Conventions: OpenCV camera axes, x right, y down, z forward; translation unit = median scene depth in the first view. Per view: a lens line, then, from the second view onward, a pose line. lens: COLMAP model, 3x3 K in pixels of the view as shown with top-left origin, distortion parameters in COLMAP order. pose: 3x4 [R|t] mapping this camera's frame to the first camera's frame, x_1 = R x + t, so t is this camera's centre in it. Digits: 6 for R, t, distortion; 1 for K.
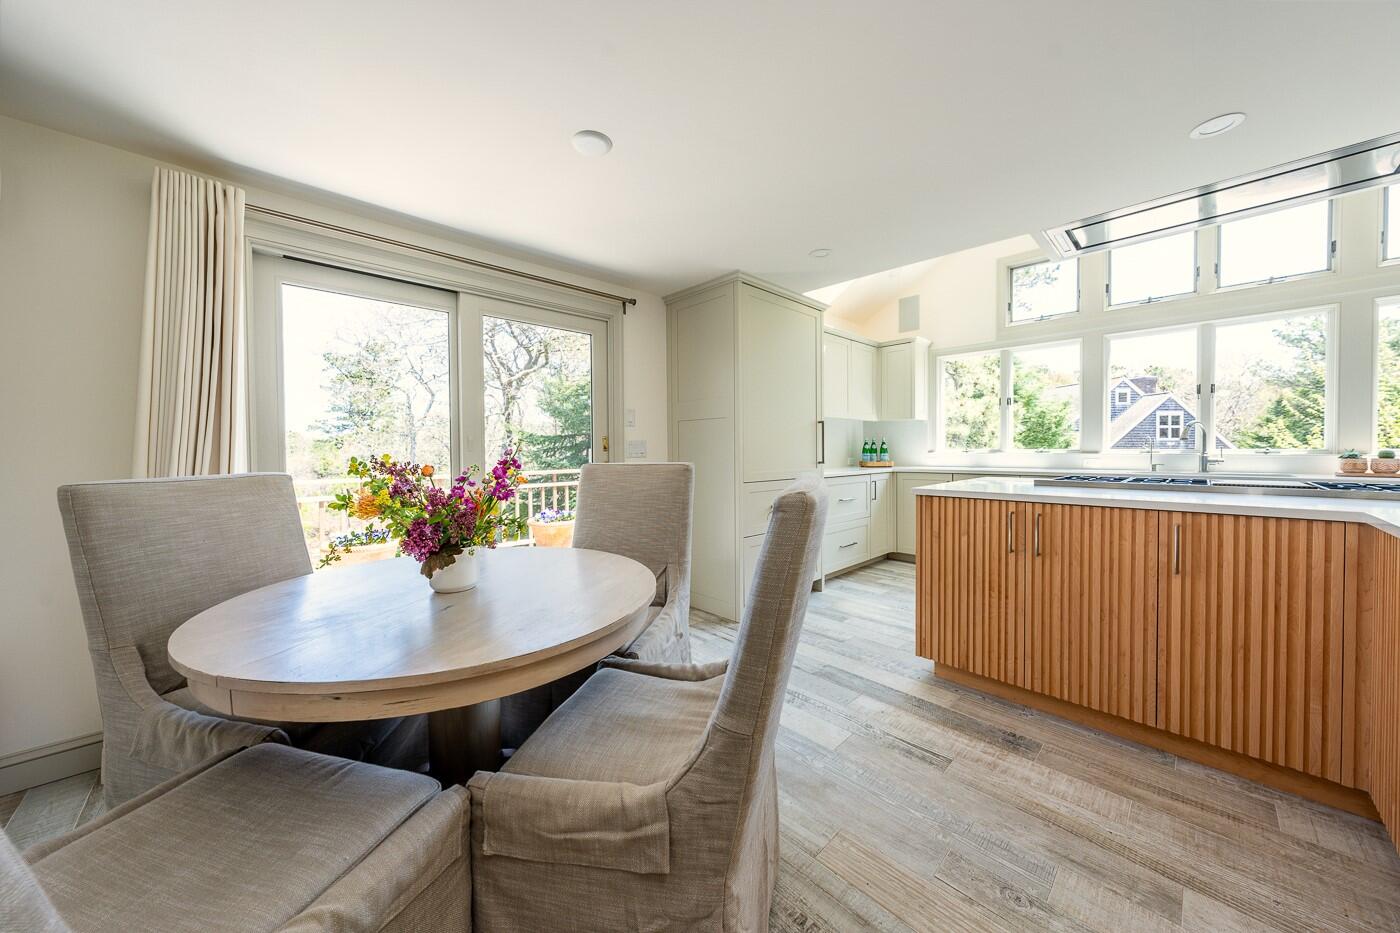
lens RADIAL K [[486.2, 0, 694.0], [0, 486.2, 455.7], [0, 0, 1]] dist [-0.000268, 0.000056]
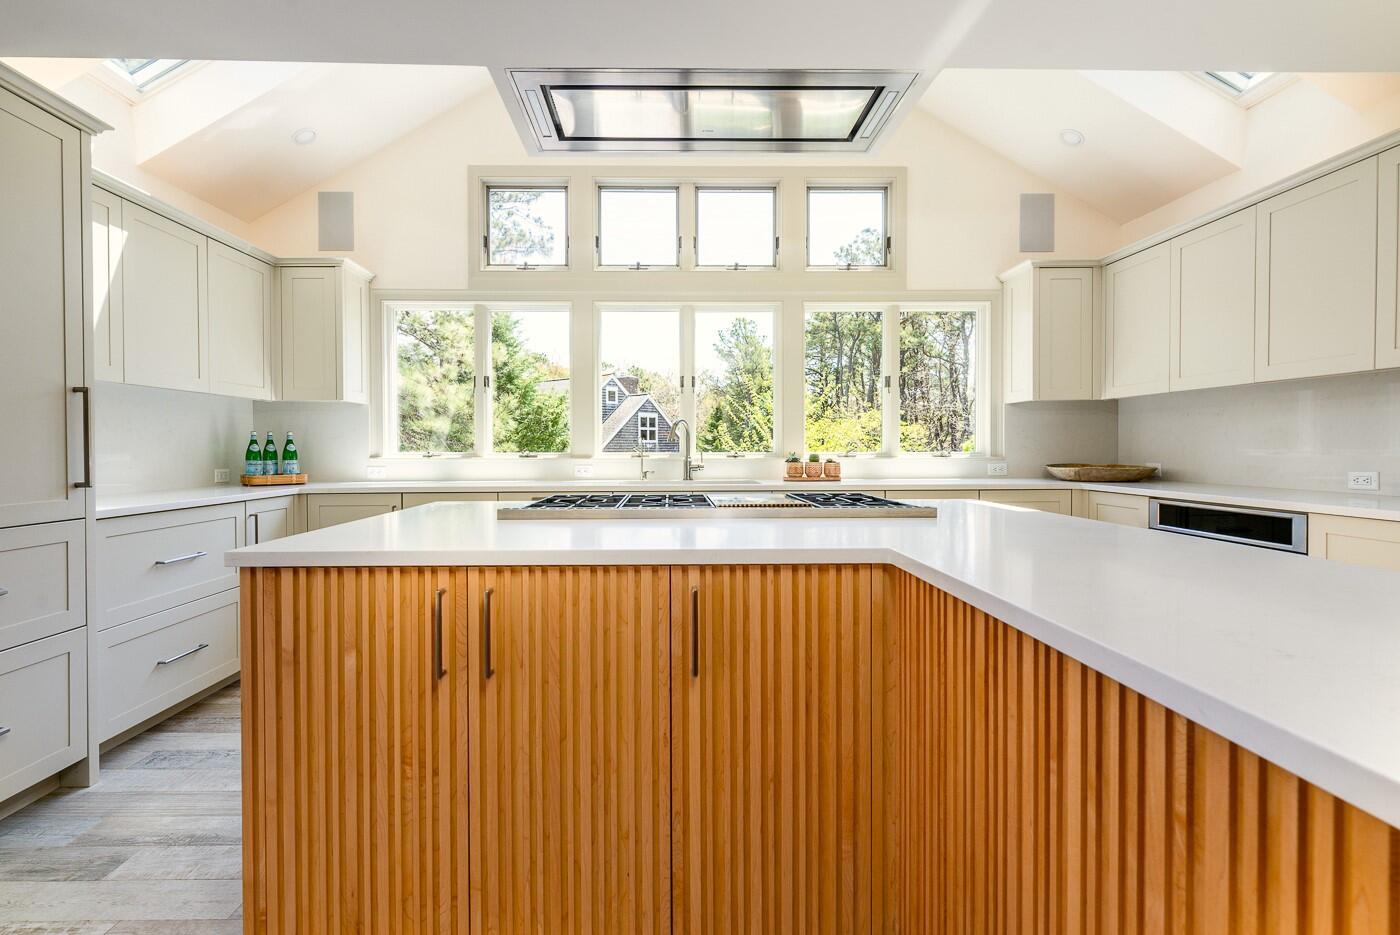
lens RADIAL K [[669.0, 0, 692.0], [0, 669.0, 460.8], [0, 0, 1]] dist [0.000978, 0.000166]
pose [[0.666151, -0.010166, 0.745748, 0.163264], [0.009616, 0.999941, 0.005041, -0.004211], [-0.745755, 0.003813, 0.666209, 0.191216]]
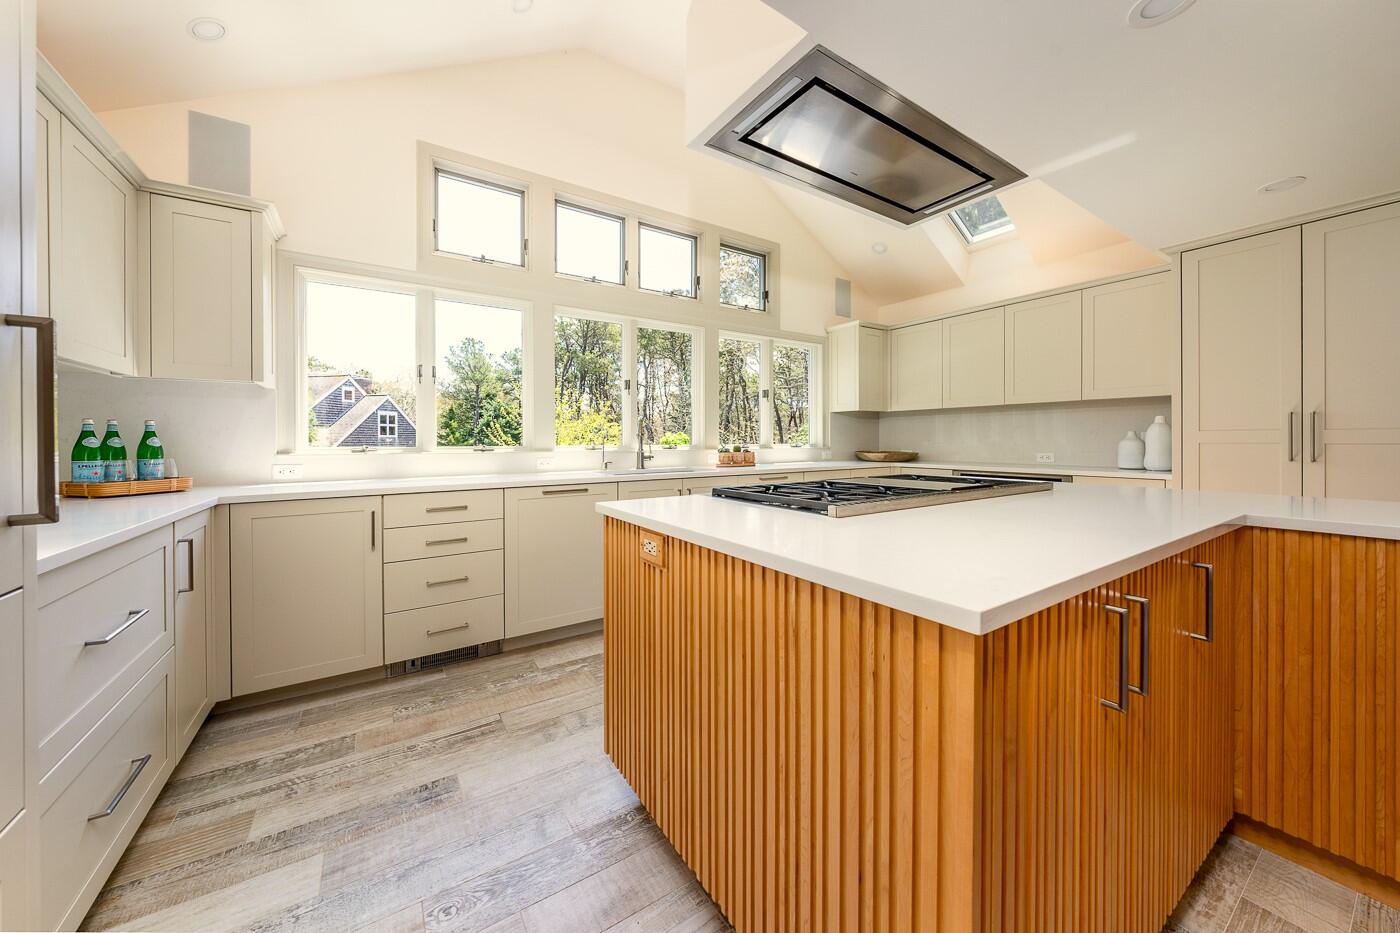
lens RADIAL K [[475.5, 0, 699.8], [0, 475.5, 442.8], [0, 0, 1]] dist [-0.000739, -0.000096]
pose [[0.169801, 0.000987, 0.985478, 0.100931], [0.017670, 0.999836, -0.004046, -0.010956], [-0.985320, 0.018101, 0.169755, 0.625504]]
